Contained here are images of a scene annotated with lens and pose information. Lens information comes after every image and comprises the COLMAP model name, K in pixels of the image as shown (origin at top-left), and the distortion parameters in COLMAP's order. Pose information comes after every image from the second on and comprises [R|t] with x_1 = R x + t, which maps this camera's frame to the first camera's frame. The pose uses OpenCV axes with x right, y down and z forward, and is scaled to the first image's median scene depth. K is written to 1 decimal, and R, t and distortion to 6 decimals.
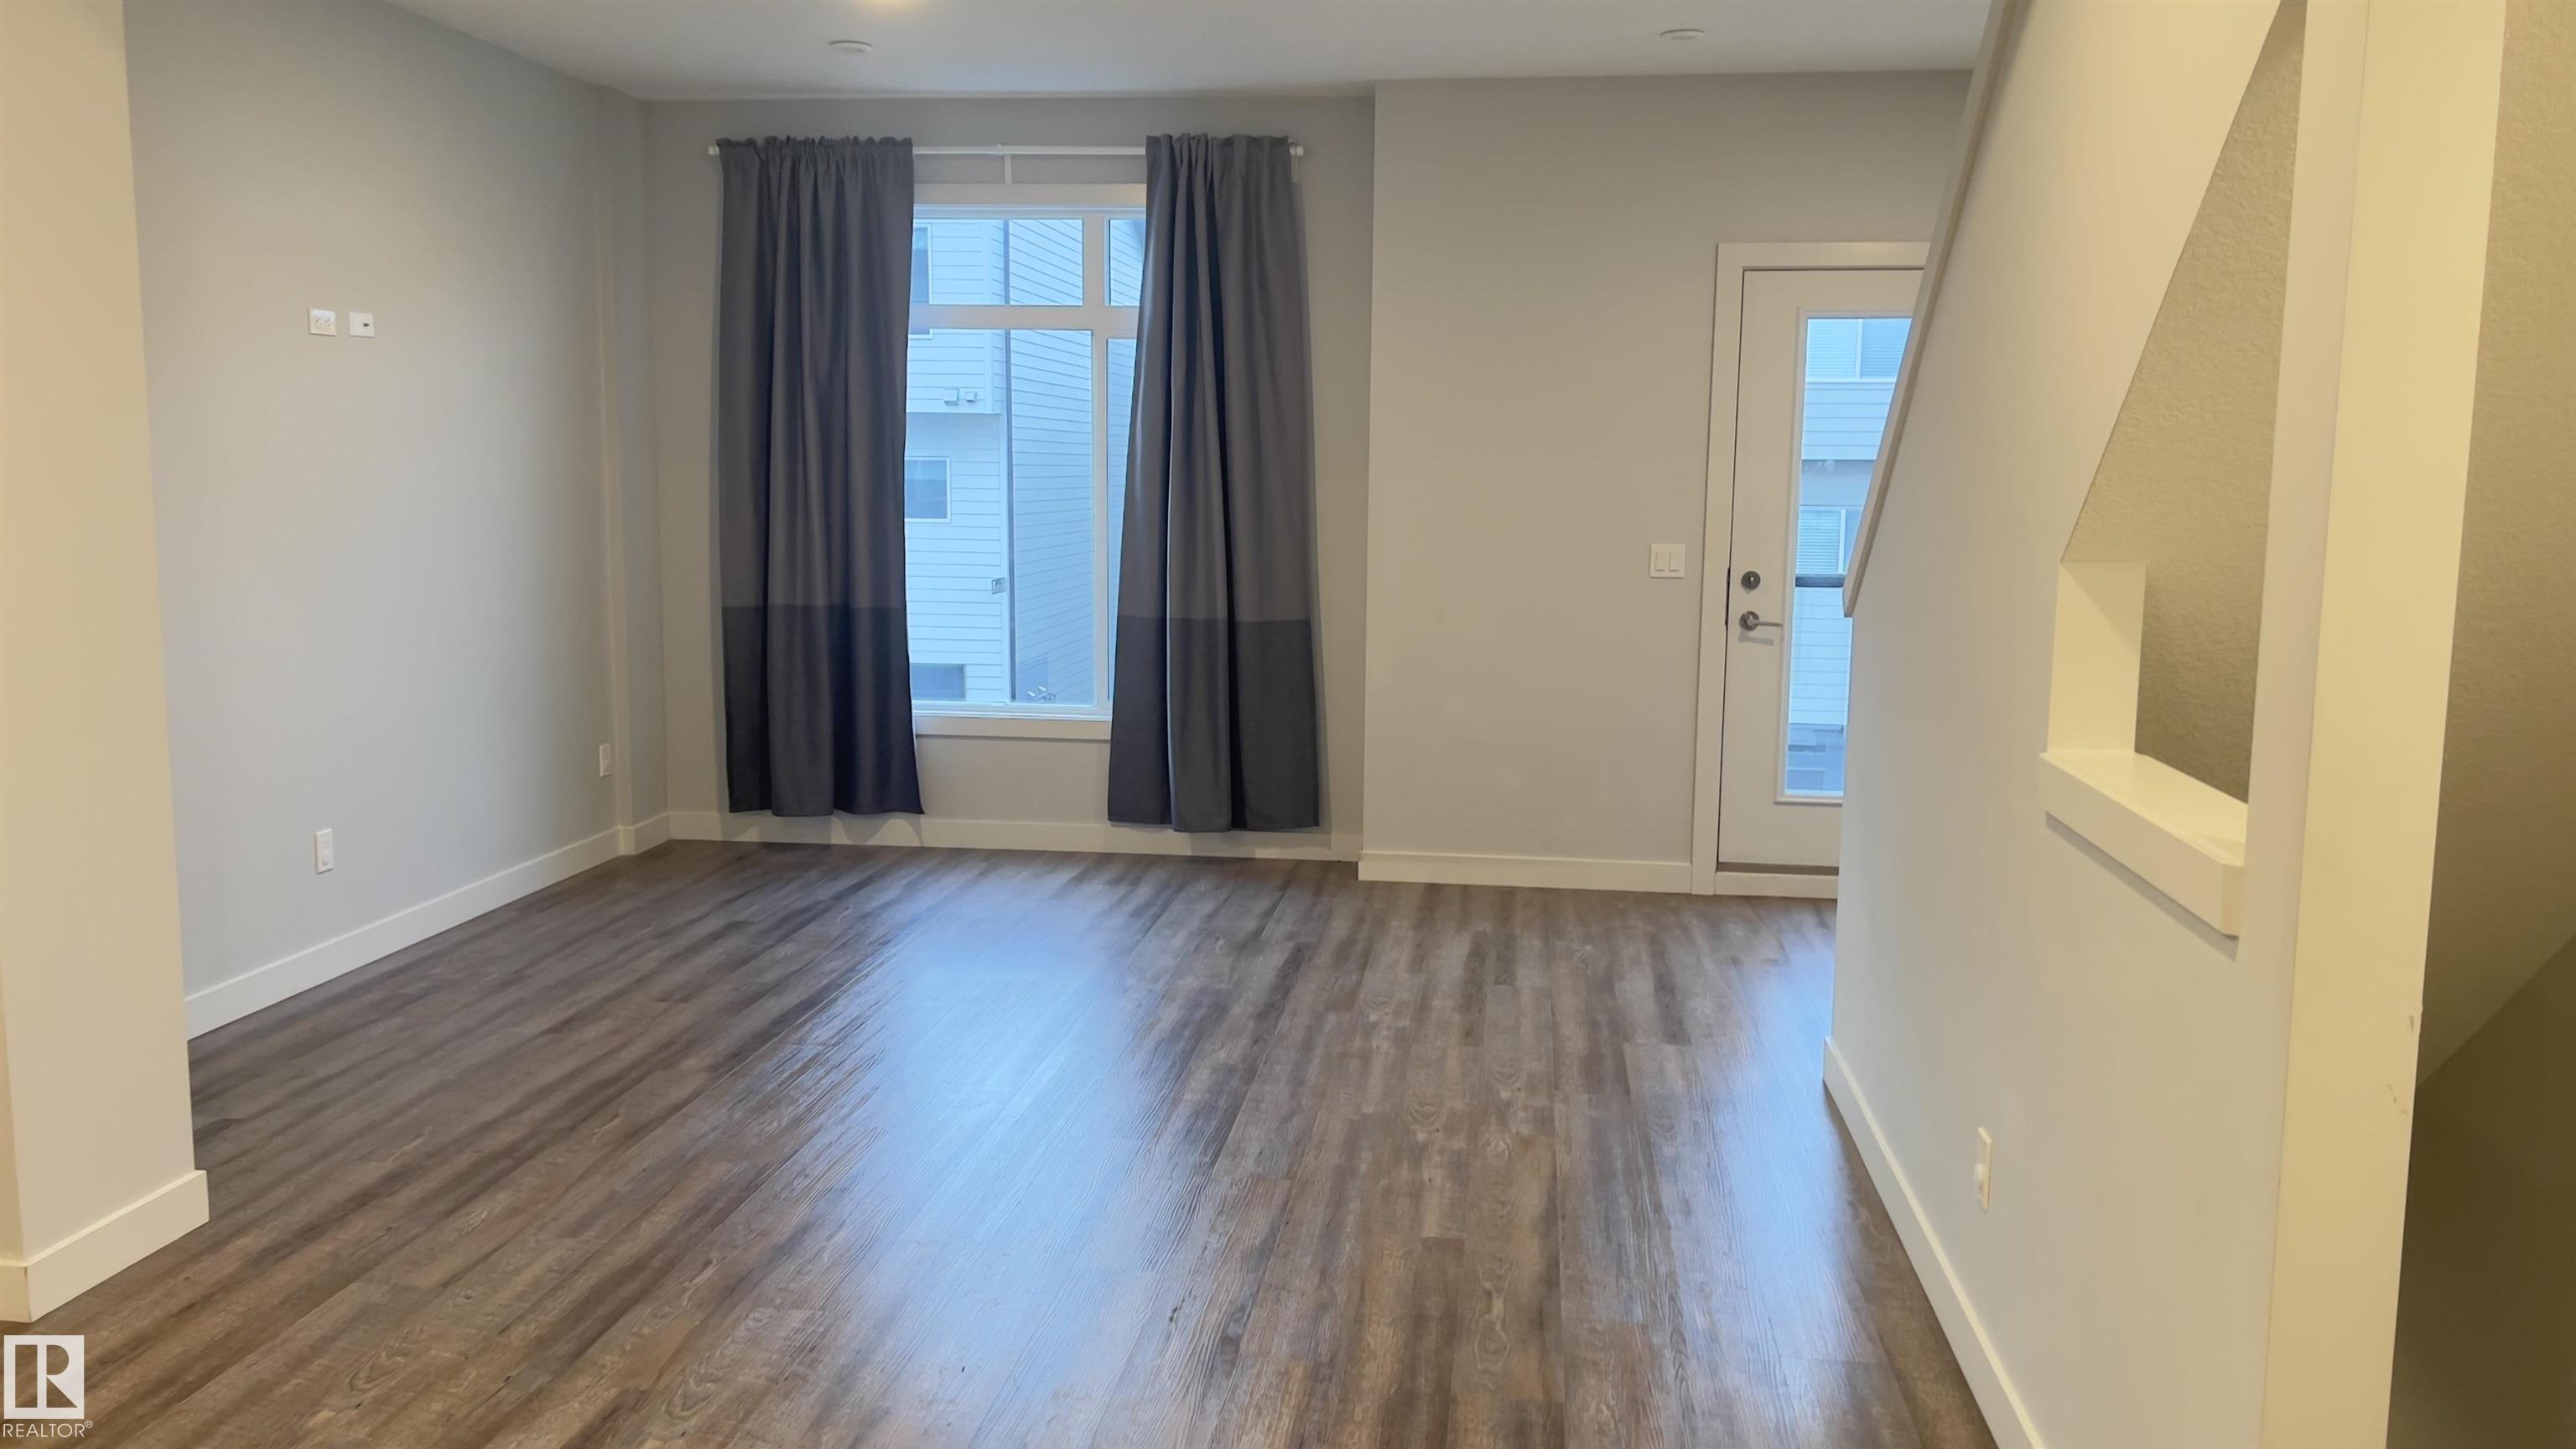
lens RADIAL K [[1910.2, 0, 1301.7], [0, 1910.2, 714.0], [0, 0, 1]] dist [0.052884, -0.049078]
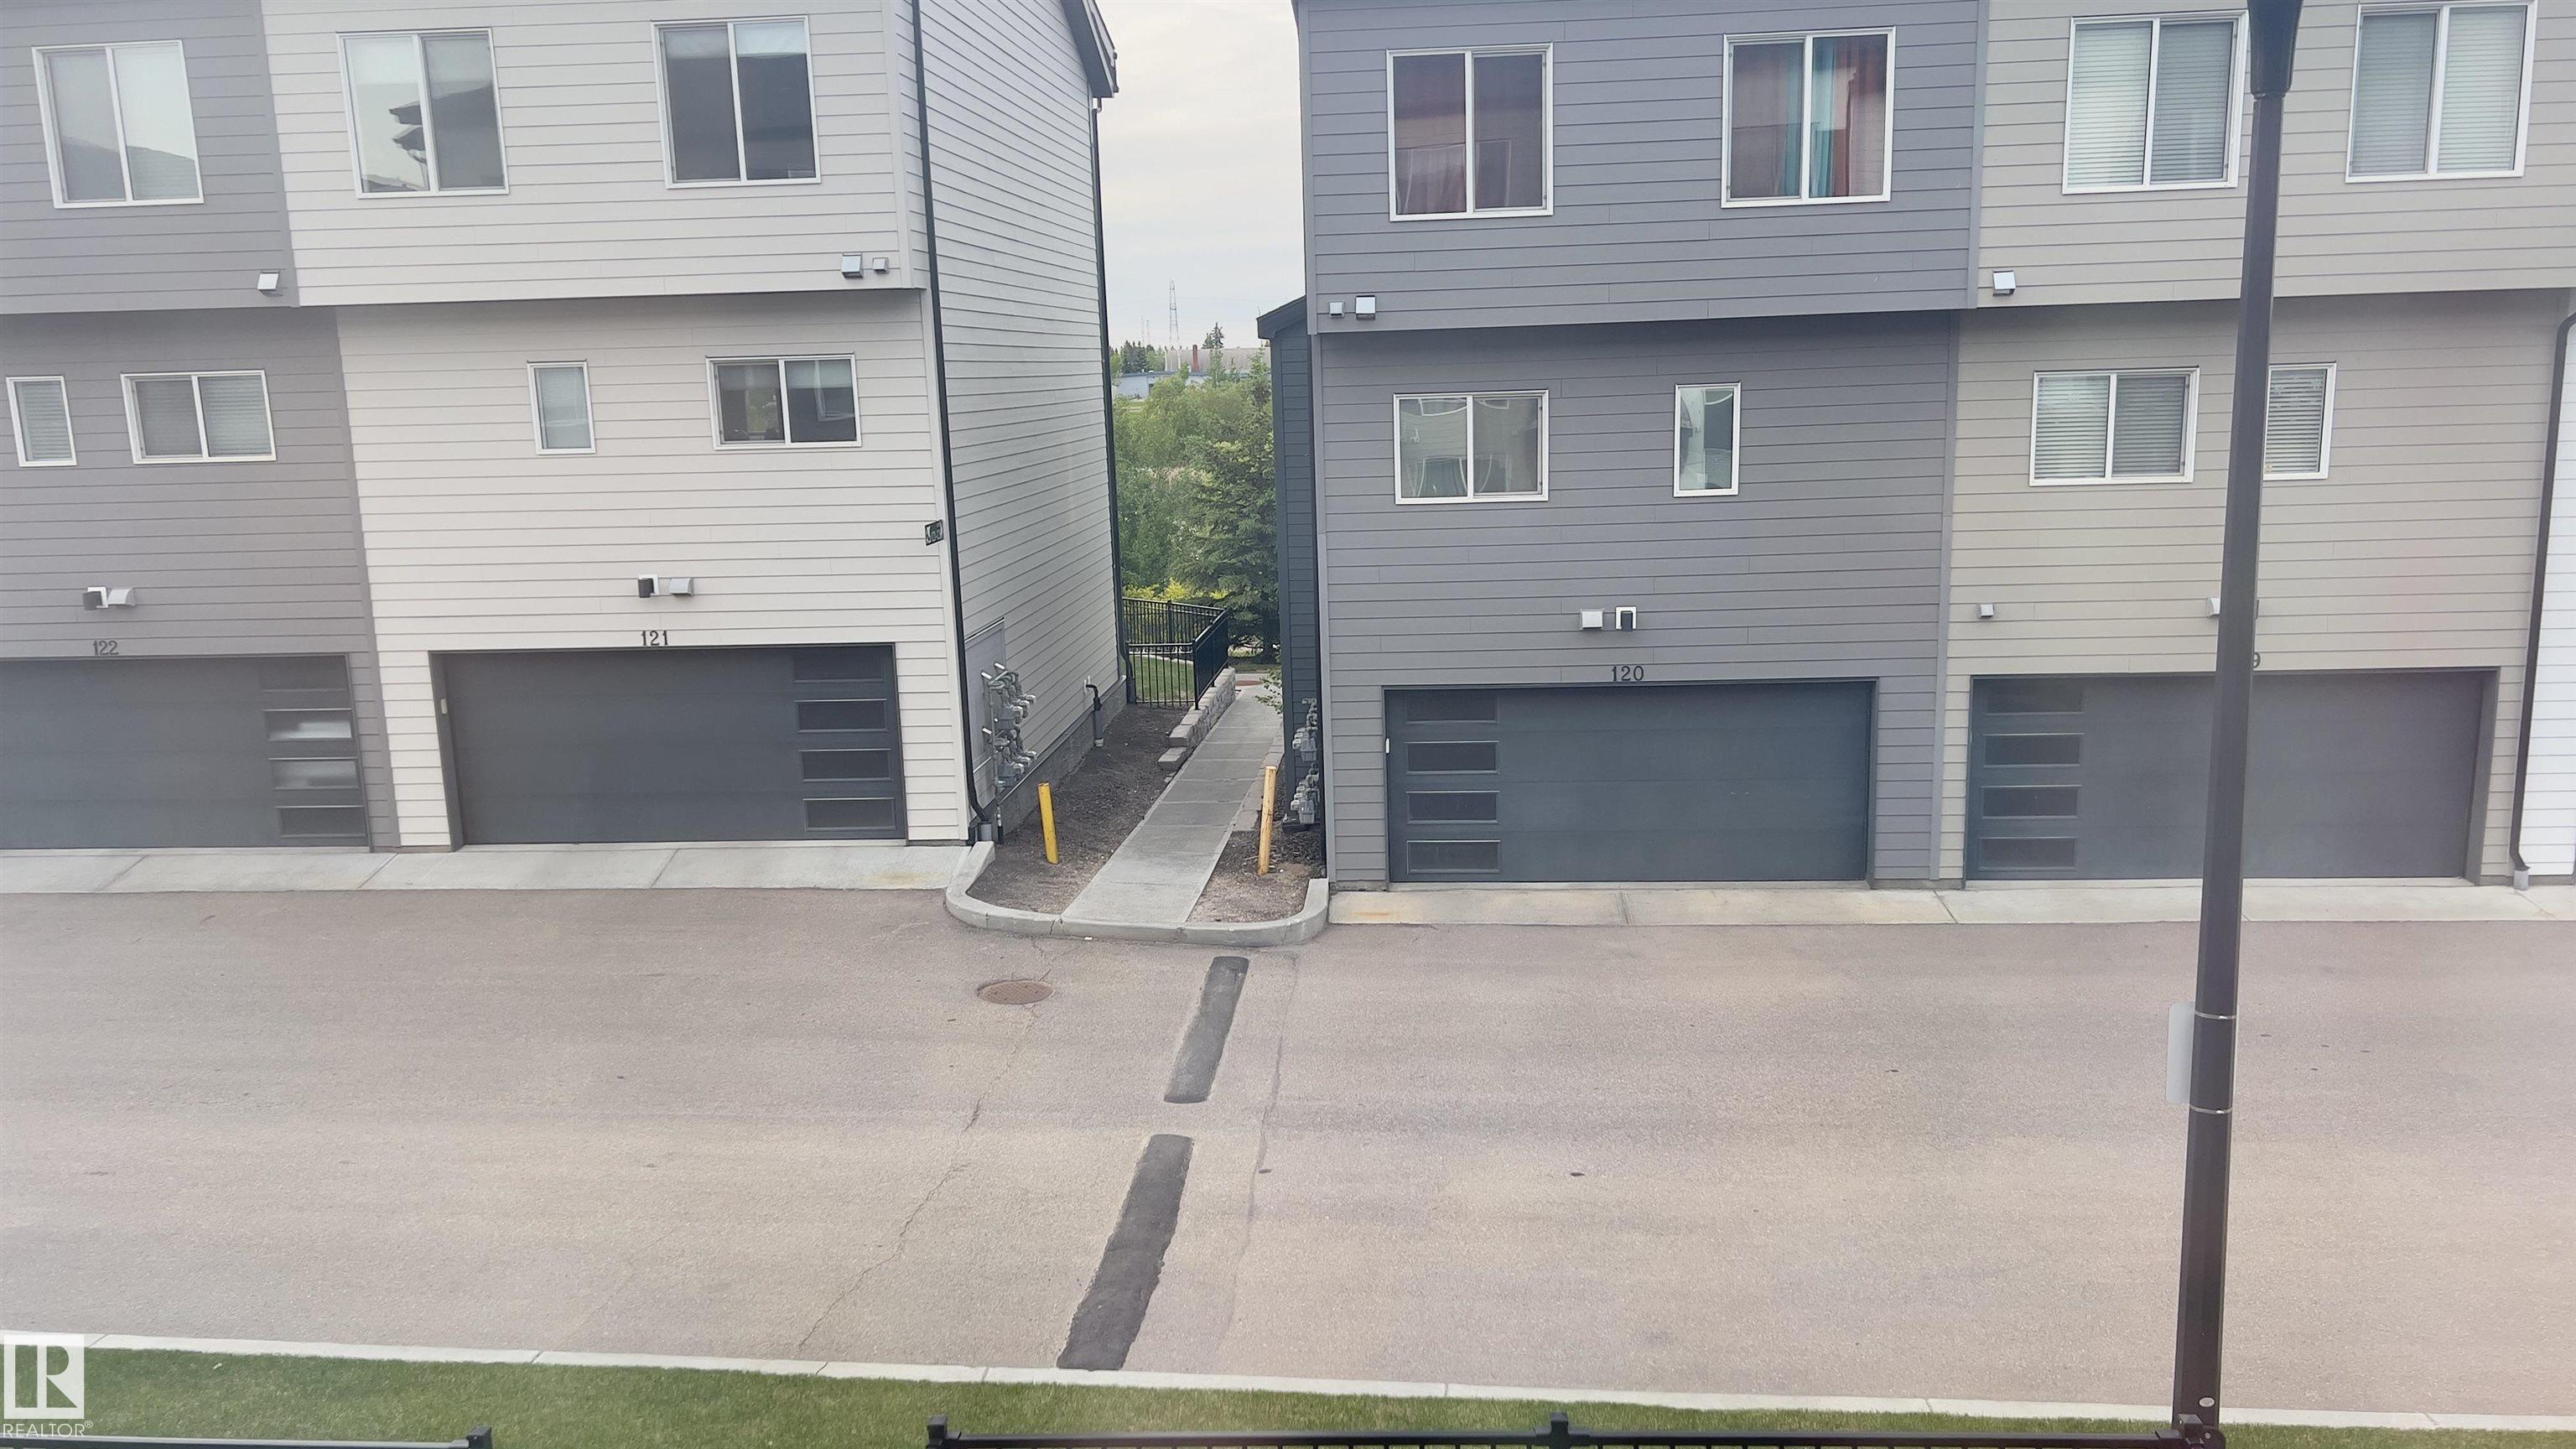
lens RADIAL K [[1910.2, 0, 1289.3], [0, 1910.2, 732.5], [0, 0, 1]] dist [0.052884, -0.049078]
pose [[0.998582, -0.046605, 0.025730, -0.189737], [0.044738, 0.996620, 0.068893, -0.142380], [-0.028854, -0.067645, 0.997292, 1.092988]]
